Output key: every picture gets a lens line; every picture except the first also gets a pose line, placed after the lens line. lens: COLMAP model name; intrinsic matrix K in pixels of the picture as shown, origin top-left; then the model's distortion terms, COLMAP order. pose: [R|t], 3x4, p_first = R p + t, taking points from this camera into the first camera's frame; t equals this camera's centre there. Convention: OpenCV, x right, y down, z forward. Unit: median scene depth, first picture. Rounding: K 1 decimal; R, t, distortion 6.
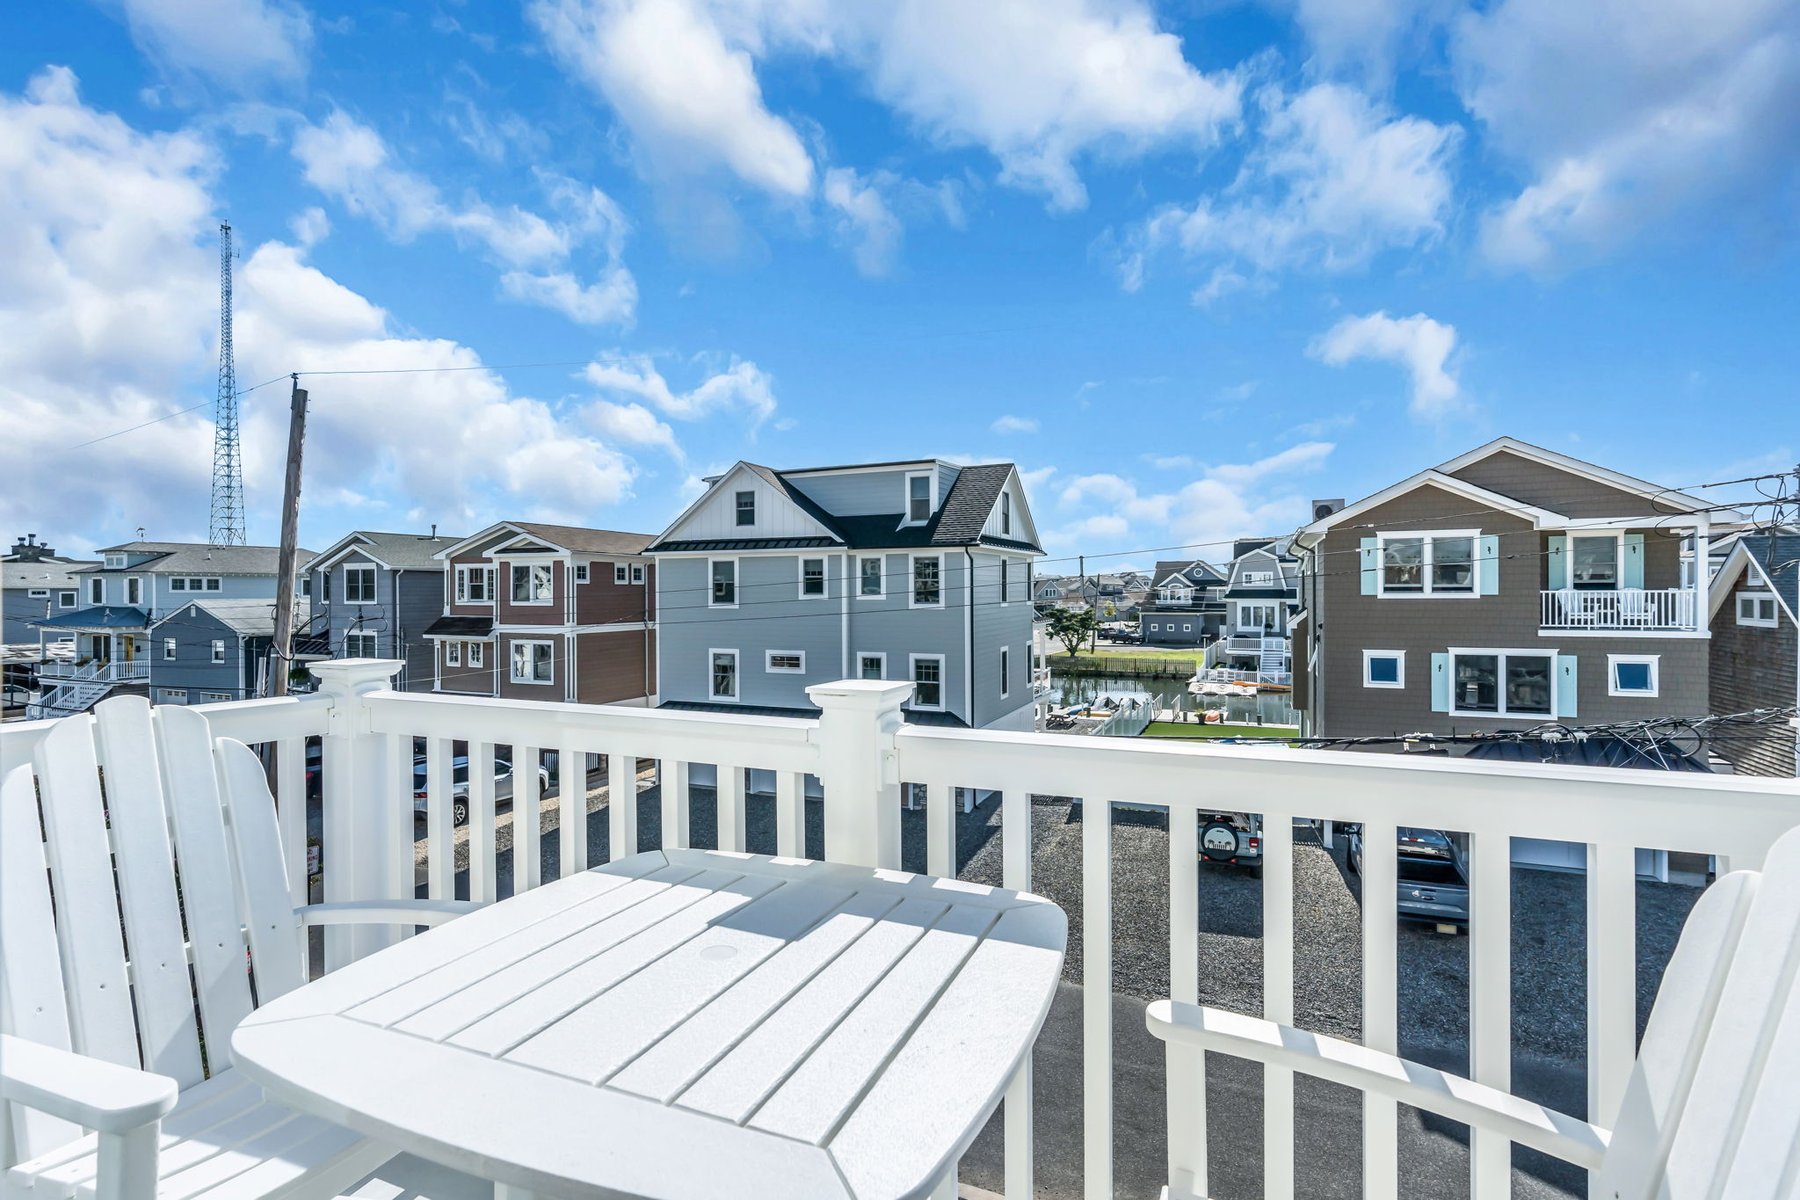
lens RADIAL K [[846.5, 0, 900.0], [0, 846.5, 600.0], [0, 0, 1]] dist [-0.003519, -0.001036]
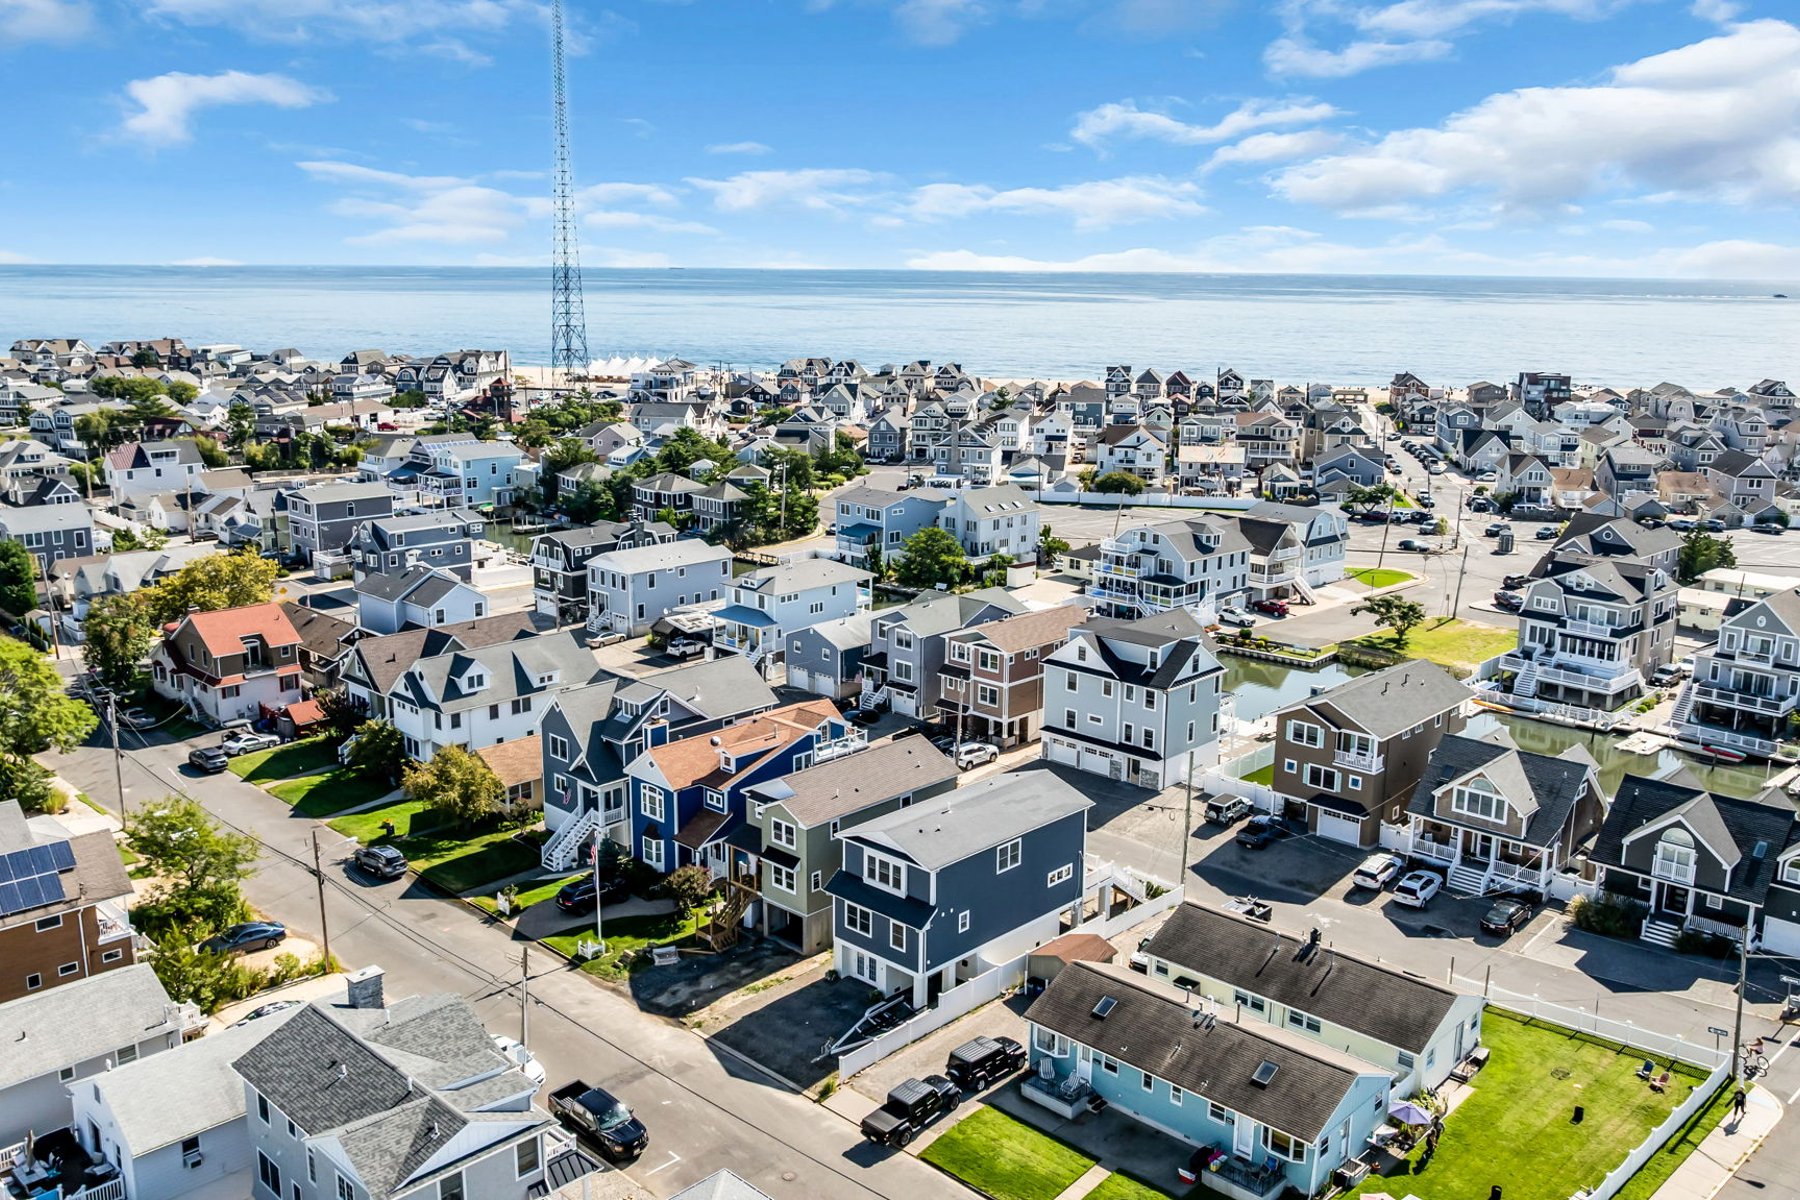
lens RADIAL K [[1493.9, 0, 905.8], [0, 1493.9, 593.8], [0, 0, 1]] dist [0.009066, -0.084253]
pose [[0.935864, 0.087486, -0.341327, 0.762416], [-0.017378, 0.978968, 0.203272, -1.106767], [0.351932, -0.184304, 0.917701, -2.955739]]
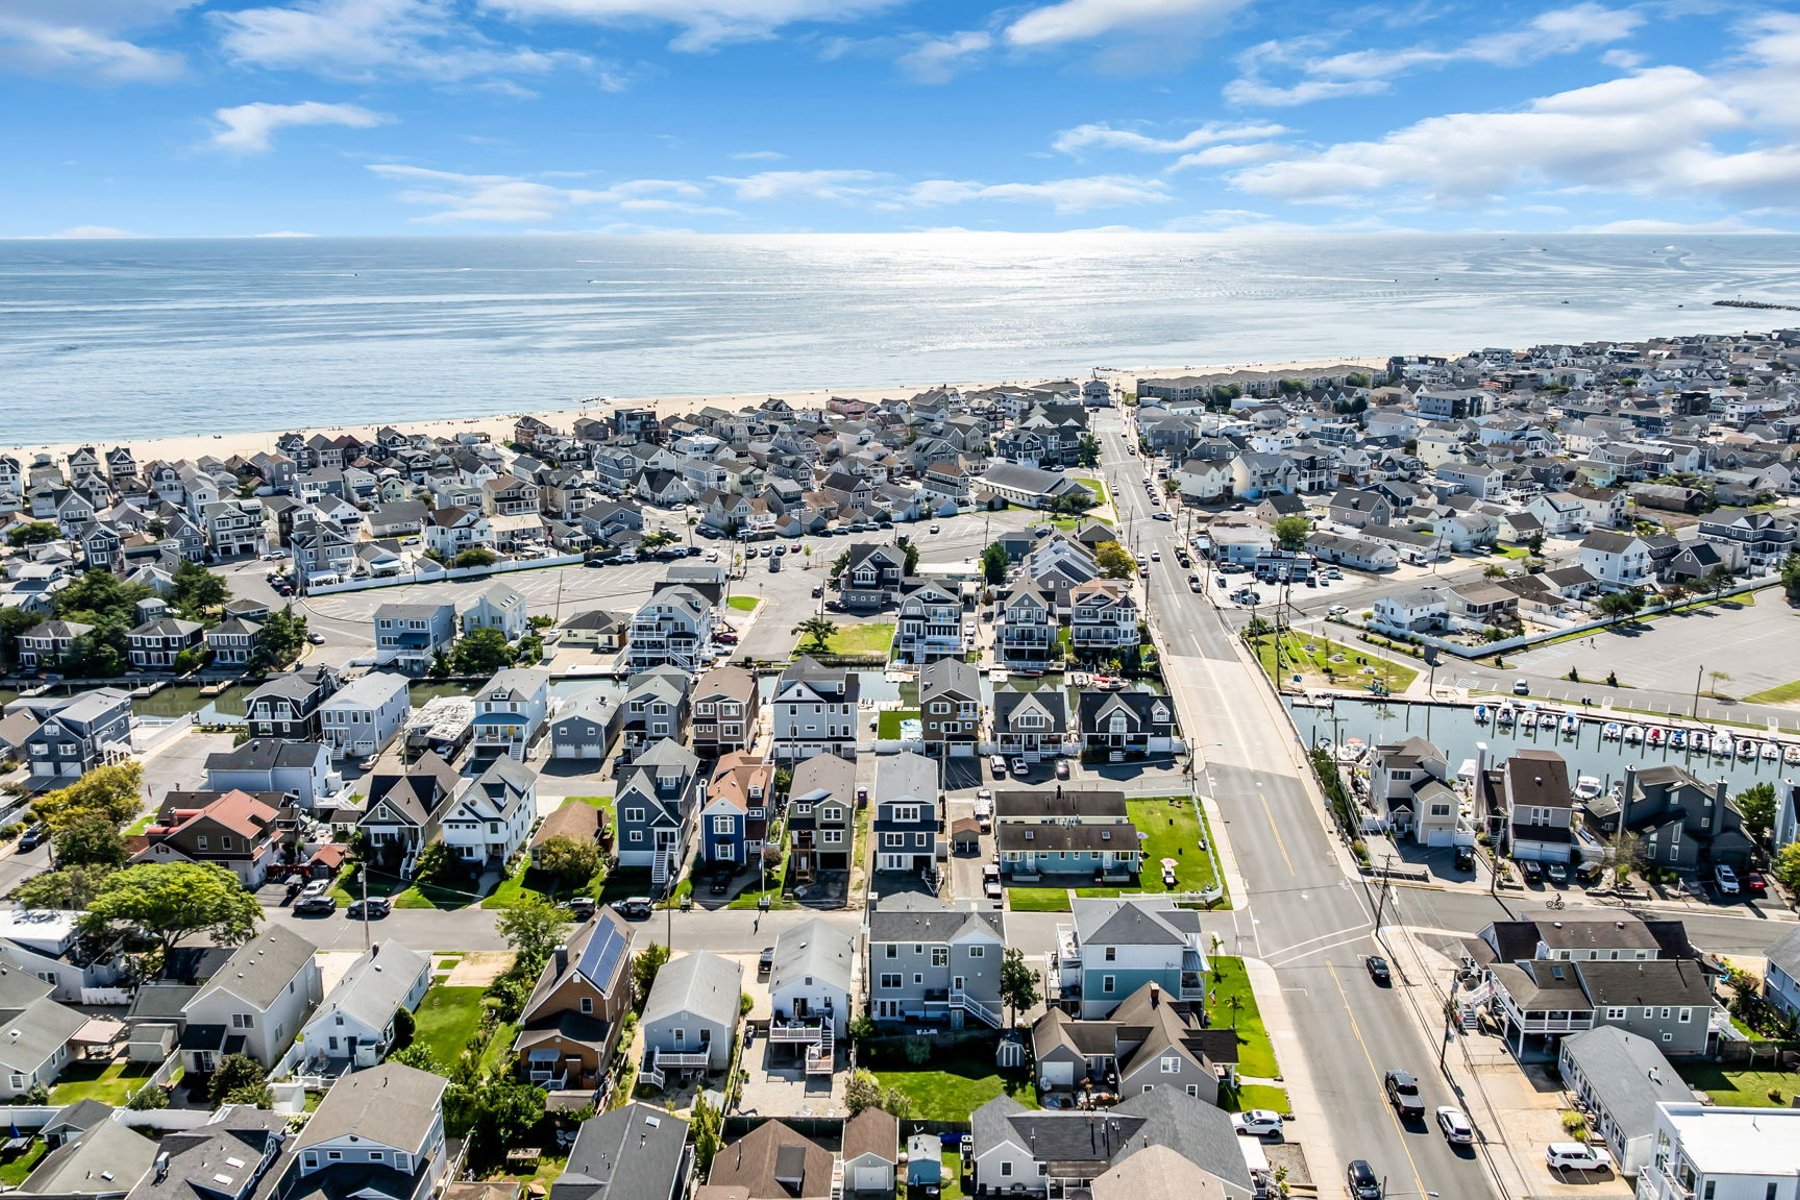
lens RADIAL K [[1493.9, 0, 905.8], [0, 1493.9, 593.8], [0, 0, 1]] dist [0.009066, -0.084253]
pose [[0.923826, -0.089082, 0.372304, -2.388413], [0.003903, 0.974689, 0.223532, -2.222346], [-0.382793, -0.205052, 0.900790, -5.712973]]
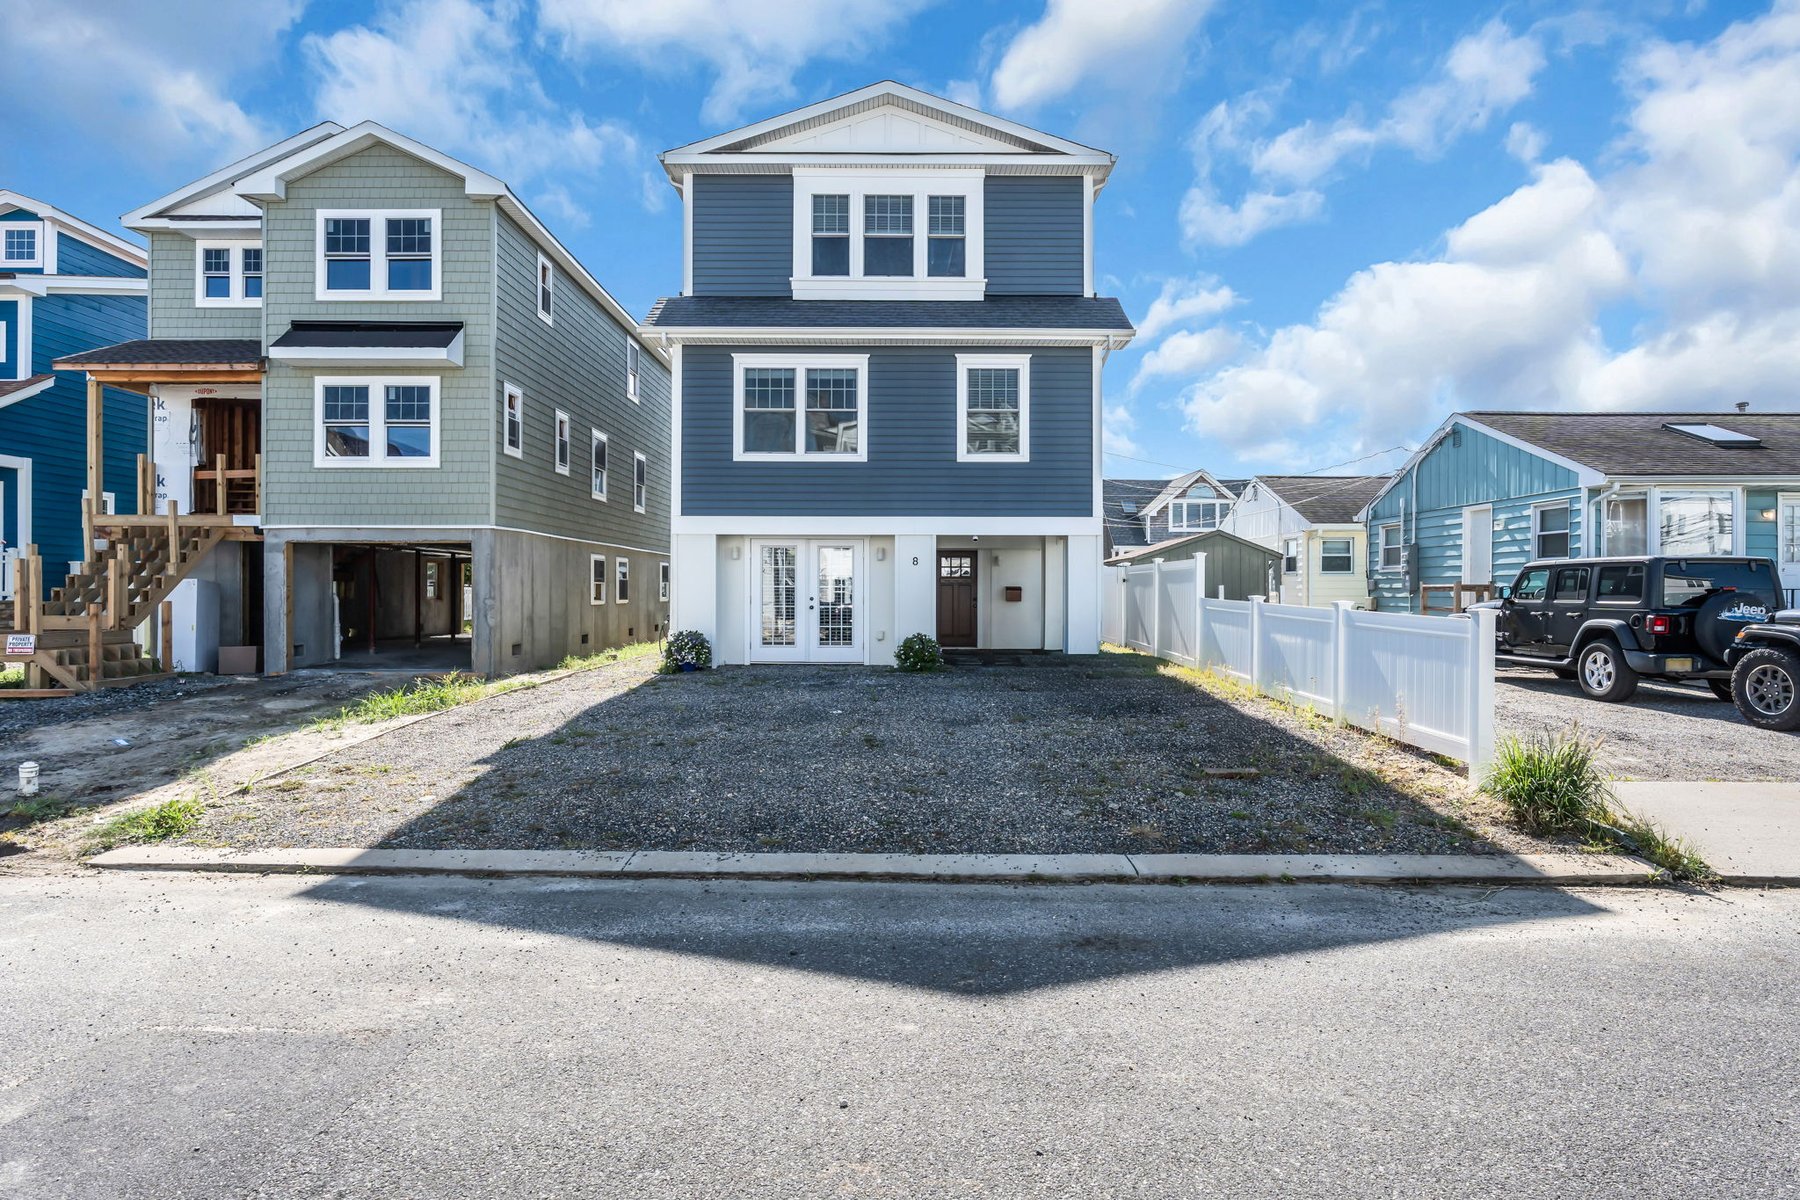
lens RADIAL K [[919.1, 0, 889.9], [0, 919.1, 593.4], [0, 0, 1]] dist [-0.001102, -0.000177]
pose [[0.925477, 0.007562, 0.378728, -0.405091], [-0.004999, 0.999957, -0.007749, 0.208638], [-0.378770, 0.005278, 0.925476, -0.919991]]
